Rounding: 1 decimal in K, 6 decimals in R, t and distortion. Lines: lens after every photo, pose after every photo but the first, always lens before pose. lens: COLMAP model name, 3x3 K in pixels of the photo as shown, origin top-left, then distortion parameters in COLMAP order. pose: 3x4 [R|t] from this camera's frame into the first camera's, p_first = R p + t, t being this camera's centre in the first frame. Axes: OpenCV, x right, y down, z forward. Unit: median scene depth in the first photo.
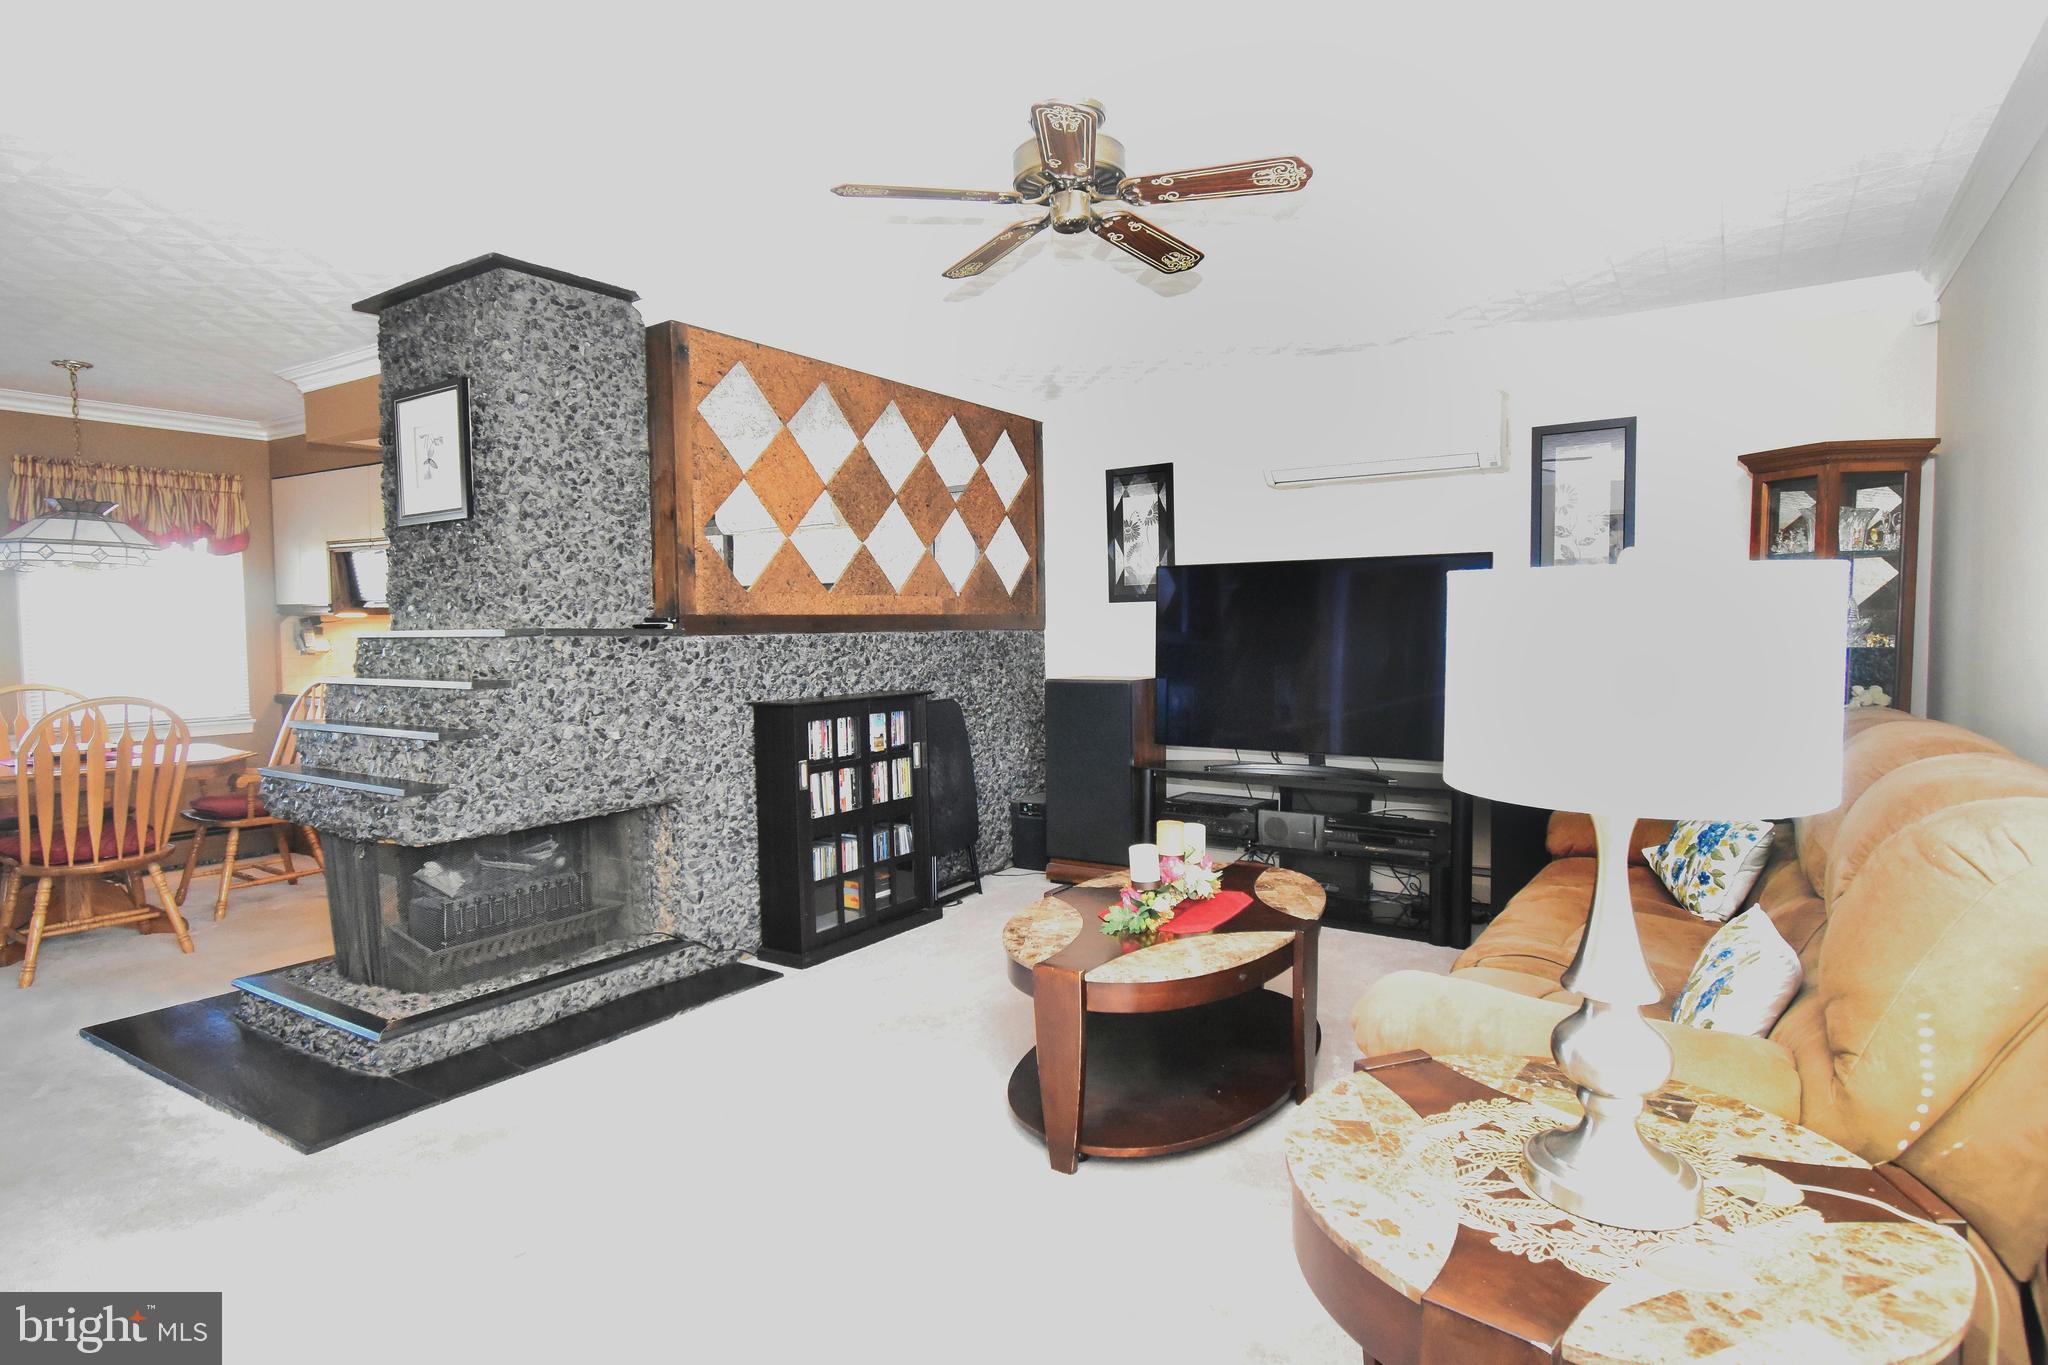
lens RADIAL K [[1058.6, 0, 1024.0], [0, 1058.6, 682.5], [0, 0, 1]] dist [0.000472, -0.000042]
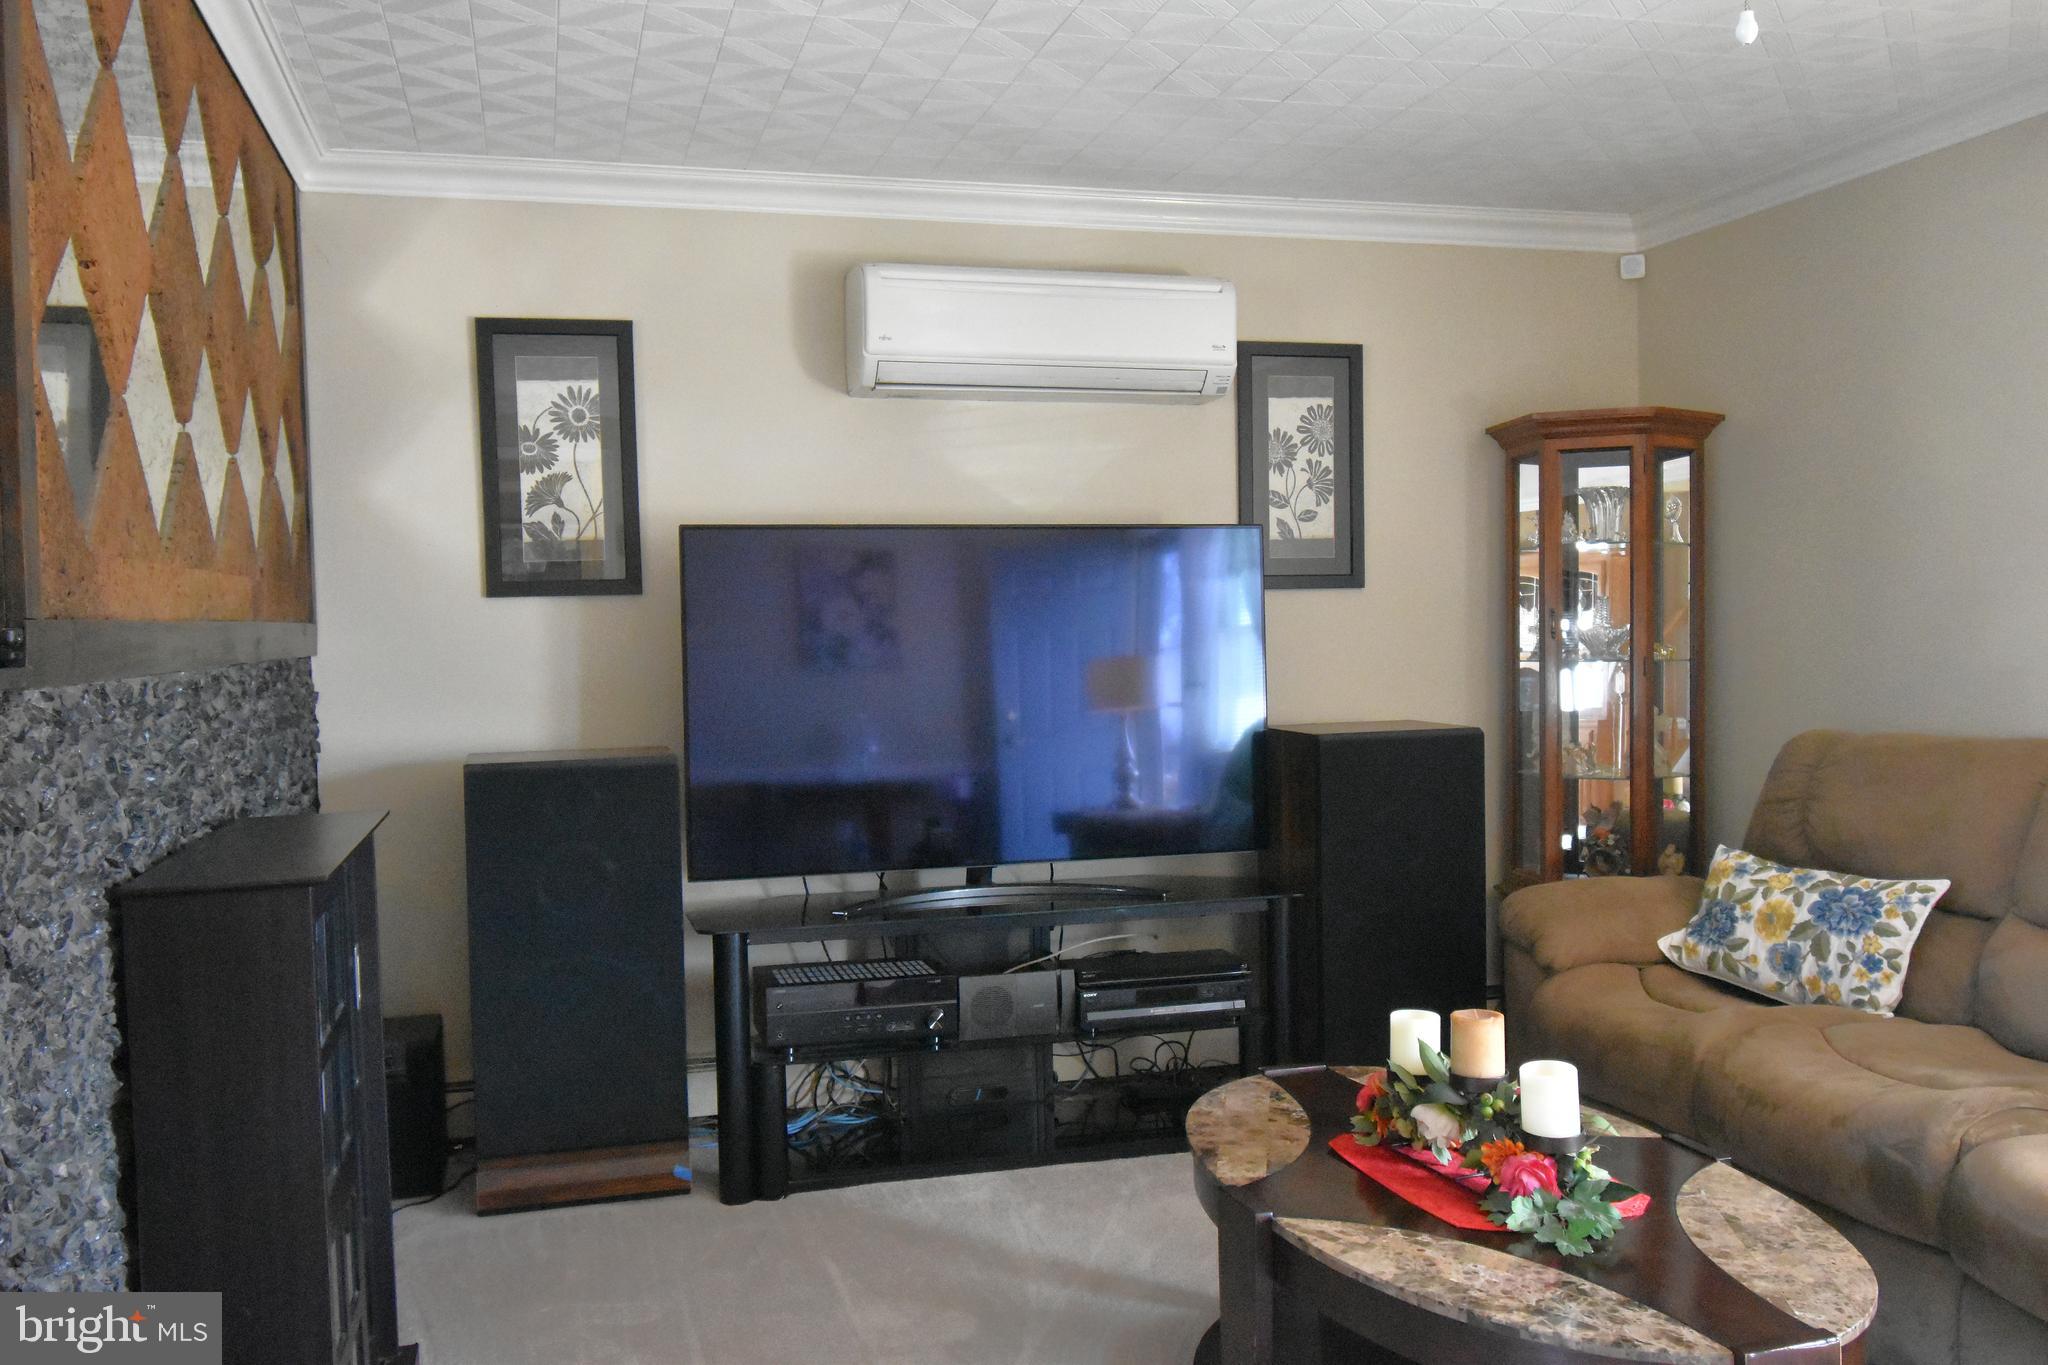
lens RADIAL K [[1730.0, 0, 1024.0], [0, 1730.0, 682.5], [0, 0, 1]] dist [-0.003416, -0.000956]
pose [[0.647201, -0.032748, 0.761616, -0.437767], [0.050086, 0.998745, 0.000383, -0.032036], [-0.760672, 0.037899, 0.648029, 0.392431]]
